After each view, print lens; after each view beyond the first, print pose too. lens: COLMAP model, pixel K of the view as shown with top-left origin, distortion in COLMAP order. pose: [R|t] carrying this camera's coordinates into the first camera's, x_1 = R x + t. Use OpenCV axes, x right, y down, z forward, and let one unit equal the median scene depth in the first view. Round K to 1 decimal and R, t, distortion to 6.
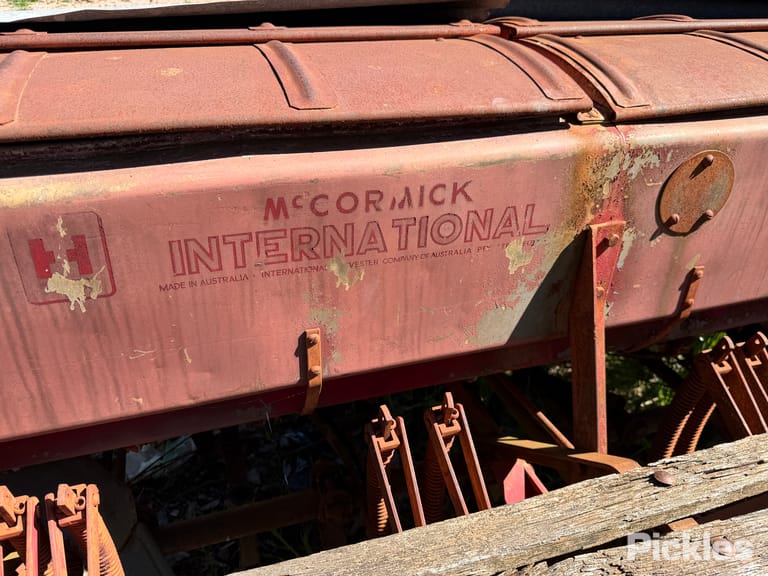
lens RADIAL K [[579.9, 0, 387.0], [0, 579.9, 288.5], [0, 0, 1]] dist [0.097043, -0.131981]
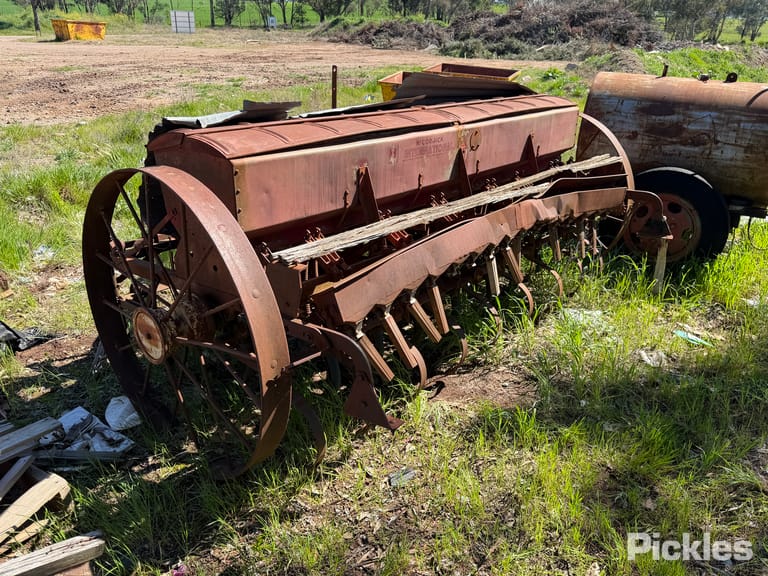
lens RADIAL K [[579.9, 0, 387.0], [0, 579.9, 288.5], [0, 0, 1]] dist [0.097043, -0.131981]
pose [[0.849726, -0.210716, 0.483284, -2.652532], [0.281801, 0.956253, -0.078537, 1.175309], [-0.445593, 0.202925, 0.871934, -2.553182]]
